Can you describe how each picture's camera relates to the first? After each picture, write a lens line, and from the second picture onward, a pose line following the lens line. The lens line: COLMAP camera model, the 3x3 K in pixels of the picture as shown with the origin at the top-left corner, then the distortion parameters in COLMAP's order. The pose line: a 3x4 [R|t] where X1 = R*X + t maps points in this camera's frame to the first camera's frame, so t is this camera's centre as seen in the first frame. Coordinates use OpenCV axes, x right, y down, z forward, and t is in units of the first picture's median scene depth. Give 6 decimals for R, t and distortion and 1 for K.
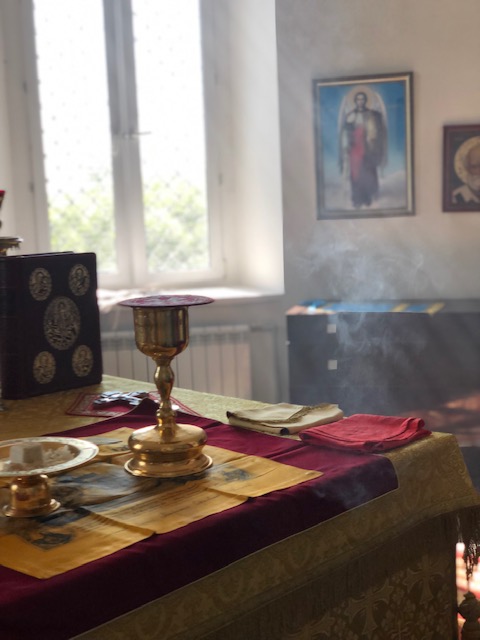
lens RADIAL K [[1058.9, 0, 239.5], [0, 1058.9, 289.8], [0, 0, 1]] dist [0.029769, 0.041095]
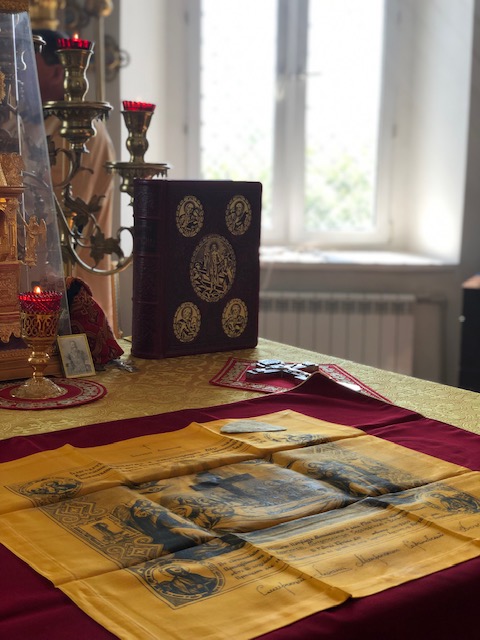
lens RADIAL K [[973.2, 0, 240.0], [0, 973.2, 320.0], [0, 0, 1]] dist [-0.026606, -0.032728]
pose [[0.989164, 0.081850, -0.121879, -0.060897], [-0.075229, 0.995479, 0.057980, 0.028640], [0.126074, -0.048183, 0.990850, 0.306755]]
